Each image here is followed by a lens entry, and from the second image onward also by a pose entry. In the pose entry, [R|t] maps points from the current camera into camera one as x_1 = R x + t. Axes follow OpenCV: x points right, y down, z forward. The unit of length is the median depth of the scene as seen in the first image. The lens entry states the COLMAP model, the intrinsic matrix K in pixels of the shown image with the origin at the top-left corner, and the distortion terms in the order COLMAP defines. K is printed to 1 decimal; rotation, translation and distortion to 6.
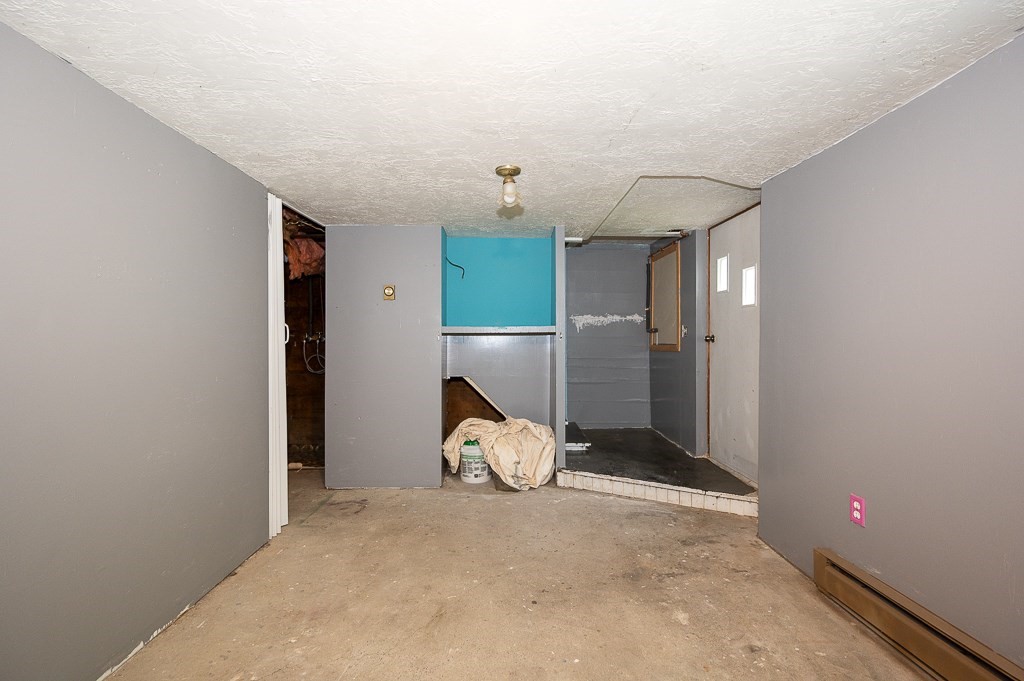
lens RADIAL K [[460.6, 0, 512.4], [0, 460.6, 337.9], [0, 0, 1]] dist [0.000008, -0.000419]
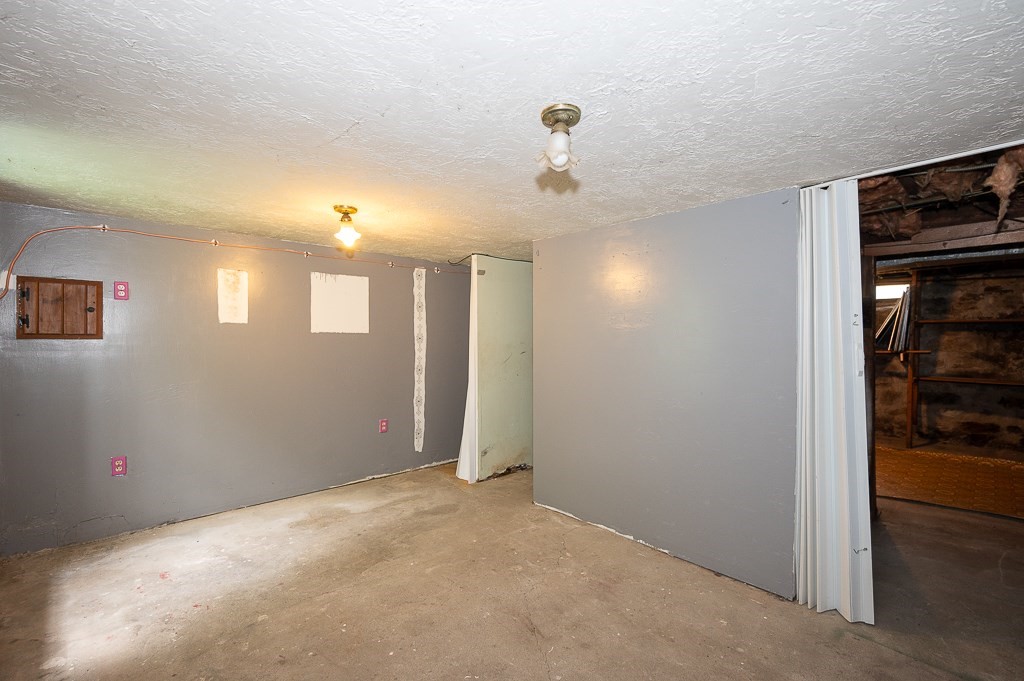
lens RADIAL K [[460.6, 0, 513.2], [0, 460.6, 337.4], [0, 0, 1]] dist [0.000008, -0.000419]
pose [[-0.743964, 0.000062, -0.668220, 0.498606], [-0.004070, 0.999981, 0.004624, -0.057437], [0.668208, 0.006160, -0.743949, 1.514345]]
